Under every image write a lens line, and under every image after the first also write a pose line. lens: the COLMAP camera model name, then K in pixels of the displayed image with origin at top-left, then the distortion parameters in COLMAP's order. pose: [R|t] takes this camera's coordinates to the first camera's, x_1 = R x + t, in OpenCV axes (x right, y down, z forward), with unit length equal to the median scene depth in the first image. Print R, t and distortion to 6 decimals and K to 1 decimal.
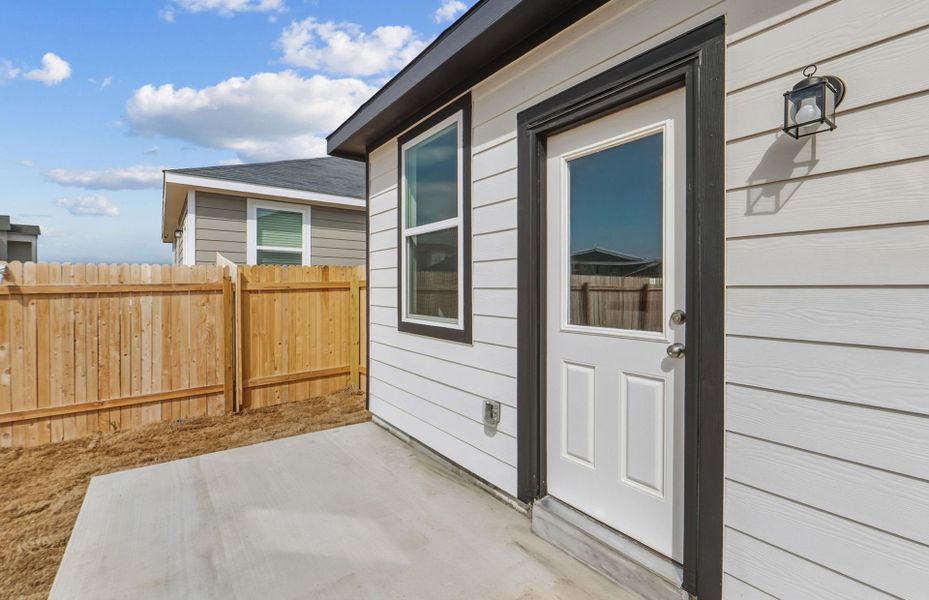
lens RADIAL K [[417.6, 0, 466.2], [0, 417.6, 291.5], [0, 0, 1]] dist [-0.000796, 0.000072]
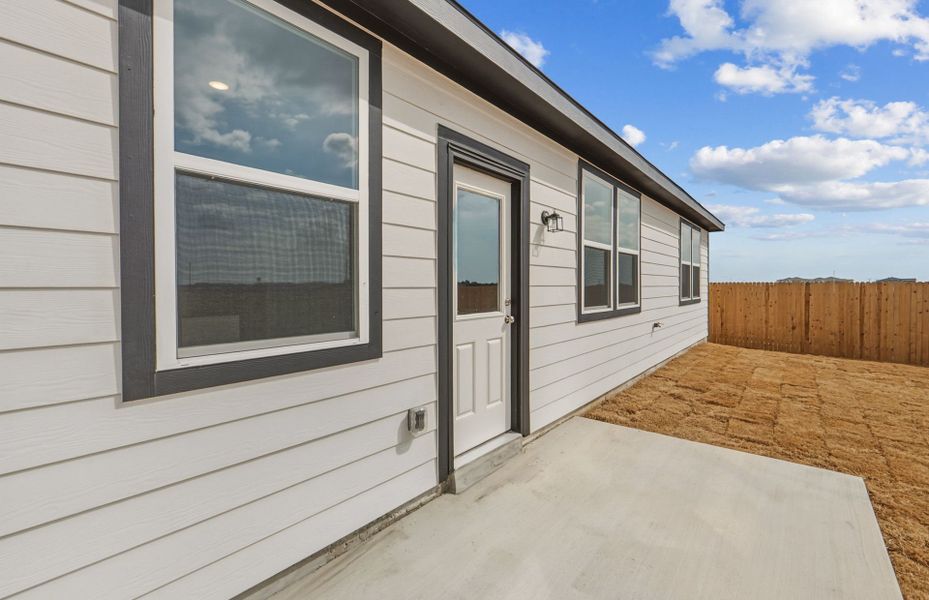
lens RADIAL K [[398.2, 0, 464.3], [0, 398.2, 292.3], [0, 0, 1]] dist [-0.001825, 0.000105]
pose [[-0.234800, -0.010979, 0.971982, -0.489045], [0.014644, 0.999783, 0.014830, -0.004748], [-0.971933, 0.017716, -0.234588, 0.651584]]
